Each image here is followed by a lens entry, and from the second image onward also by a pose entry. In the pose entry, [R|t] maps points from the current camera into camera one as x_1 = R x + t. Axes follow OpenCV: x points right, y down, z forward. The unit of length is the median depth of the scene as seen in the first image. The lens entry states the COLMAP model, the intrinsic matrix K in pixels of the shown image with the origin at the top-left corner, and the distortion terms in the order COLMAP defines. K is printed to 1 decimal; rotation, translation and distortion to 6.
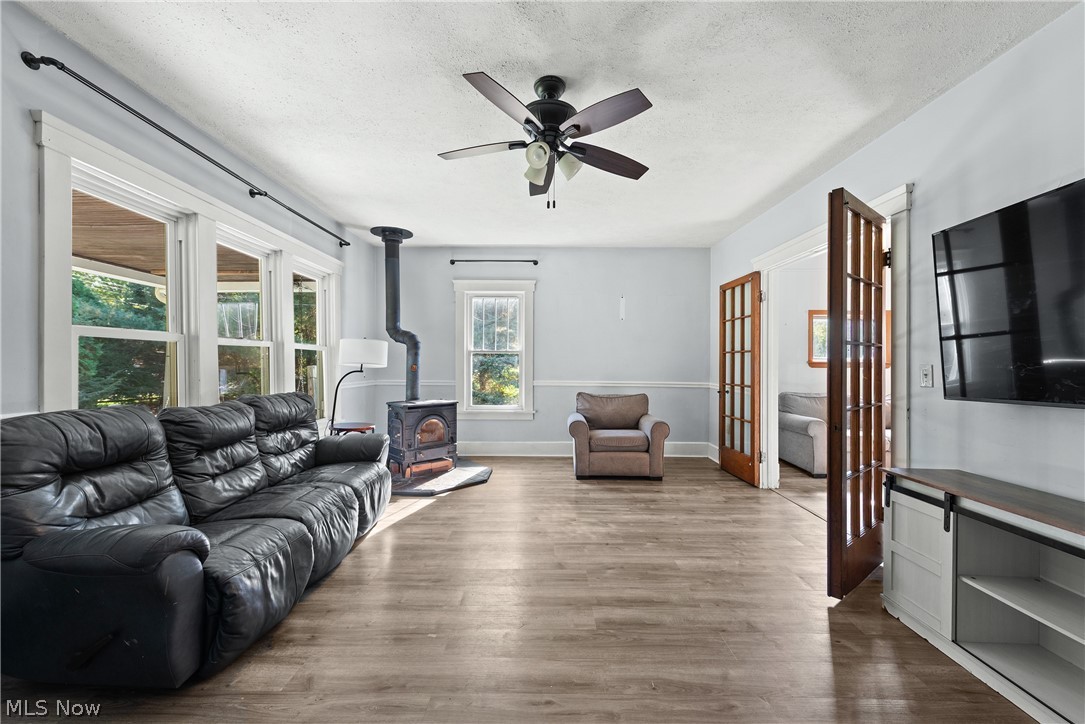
lens RADIAL K [[423.3, 0, 542.5], [0, 423.3, 362.0], [0, 0, 1]] dist [0.002095, -0.000351]
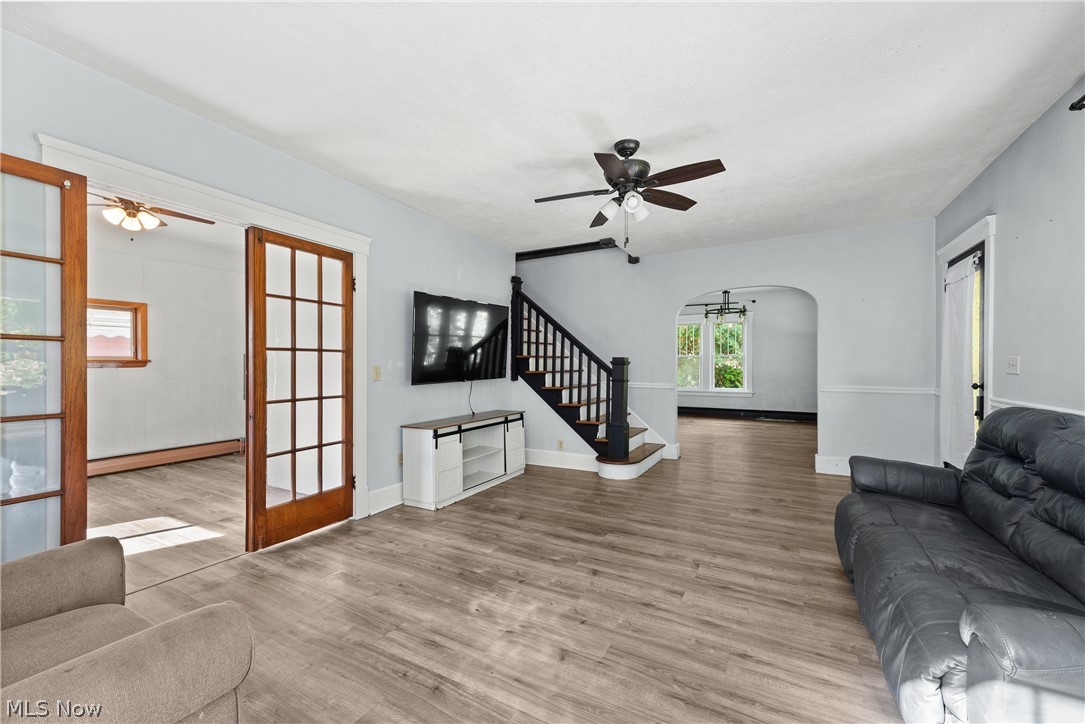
lens RADIAL K [[435.1, 0, 542.5], [0, 435.1, 362.0], [0, 0, 1]] dist [0.002807, -0.000337]
pose [[-0.879961, -0.002957, 0.475037, -0.202735], [-0.005804, 0.999973, -0.004526, -0.002503], [-0.475010, -0.006740, -0.879954, 1.200900]]
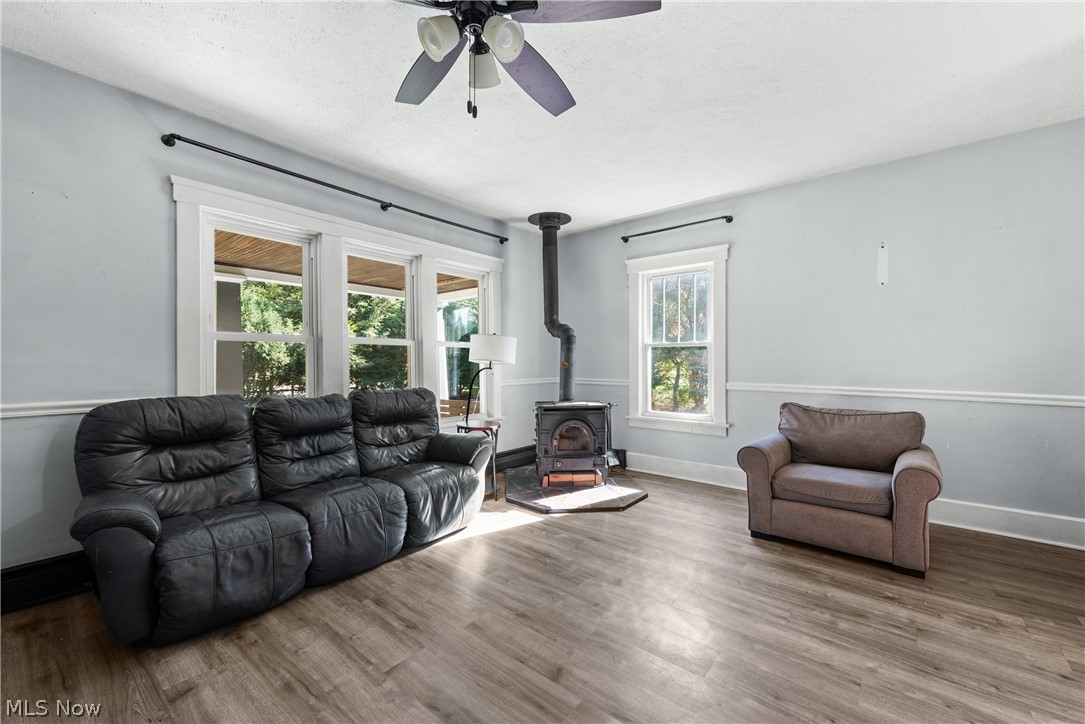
lens RADIAL K [[435.1, 0, 542.5], [0, 435.1, 362.0], [0, 0, 1]] dist [0.002807, -0.000337]
pose [[0.775300, -0.002565, -0.631588, 0.272769], [0.007667, 0.999956, 0.005350, 0.002703], [0.631546, -0.008991, 0.775286, 0.293165]]
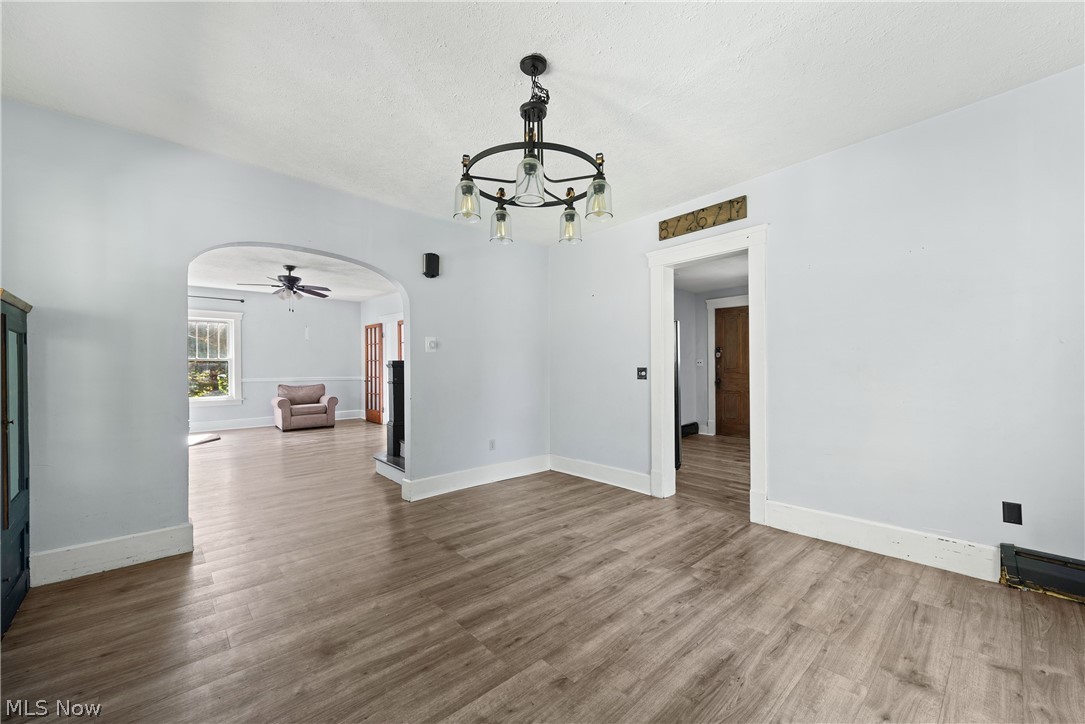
lens RADIAL K [[423.3, 0, 542.5], [0, 423.3, 362.0], [0, 0, 1]] dist [0.002095, -0.000351]
pose [[0.734701, -0.005474, 0.678369, -0.347736], [0.004103, 0.999985, 0.003626, -0.023753], [-0.678379, 0.000119, 0.734712, -1.134008]]
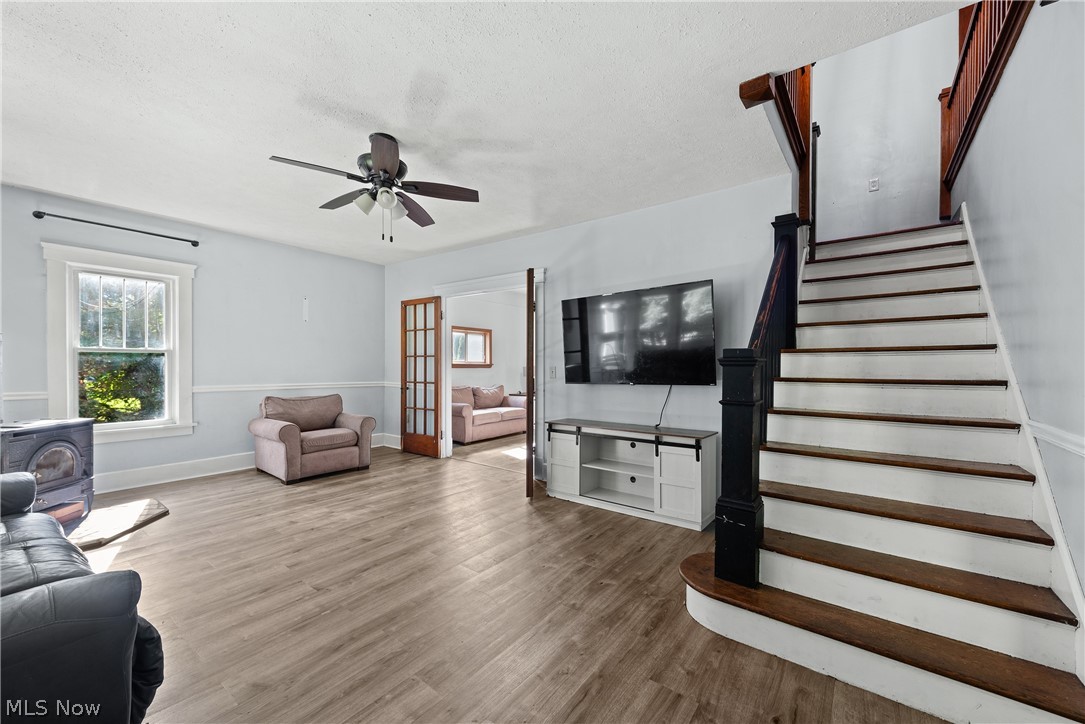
lens RADIAL K [[423.3, 0, 542.5], [0, 423.3, 362.0], [0, 0, 1]] dist [0.002095, -0.000351]
pose [[0.595452, 0.003102, 0.803385, -0.373737], [-0.002581, 0.999995, -0.001948, -0.005198], [-0.803387, -0.000913, 0.595457, -0.053907]]
